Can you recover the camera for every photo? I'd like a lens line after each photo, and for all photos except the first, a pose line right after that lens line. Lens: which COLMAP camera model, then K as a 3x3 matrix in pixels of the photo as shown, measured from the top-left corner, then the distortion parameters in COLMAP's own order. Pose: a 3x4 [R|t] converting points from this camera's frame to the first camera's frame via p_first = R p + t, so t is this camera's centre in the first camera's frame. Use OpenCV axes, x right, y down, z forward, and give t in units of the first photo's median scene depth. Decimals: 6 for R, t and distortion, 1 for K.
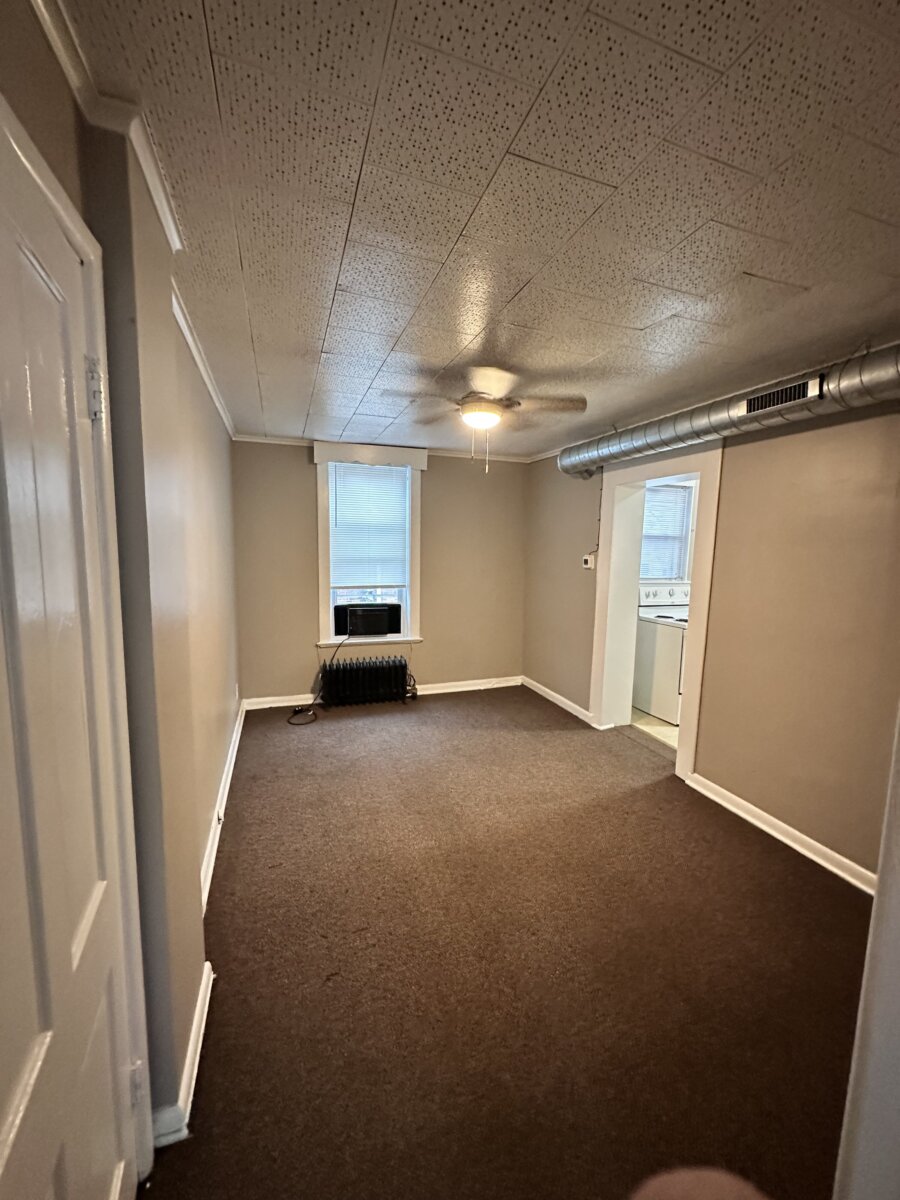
lens RADIAL K [[478.8, 0, 450.0], [0, 478.8, 600.0], [0, 0, 1]] dist [-0.000451, -0.000018]
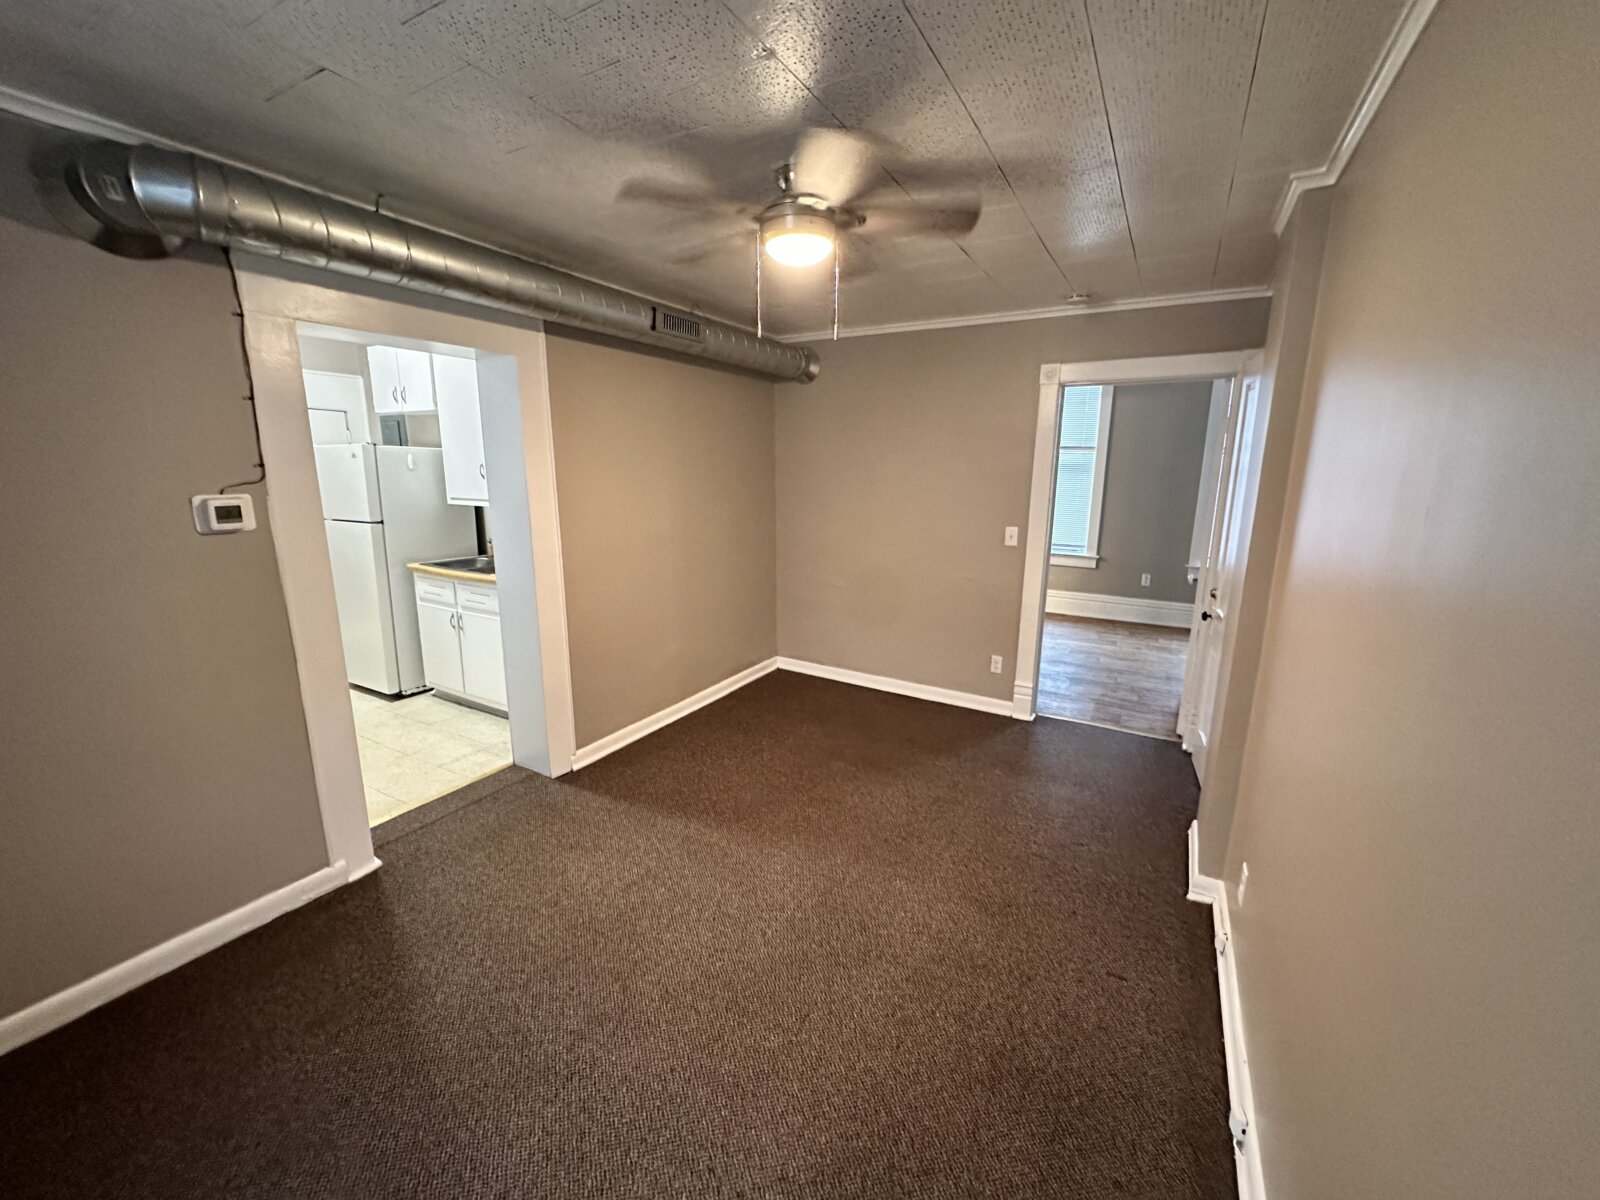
lens RADIAL K [[638.2, 0, 800.0], [0, 638.2, 600.0], [0, 0, 1]] dist [0.001113, 0.000004]
pose [[-0.648912, -0.182749, 0.738590, -0.472507], [0.071460, 0.951798, 0.298286, -0.171514], [-0.757500, 0.246342, -0.604574, 1.287699]]
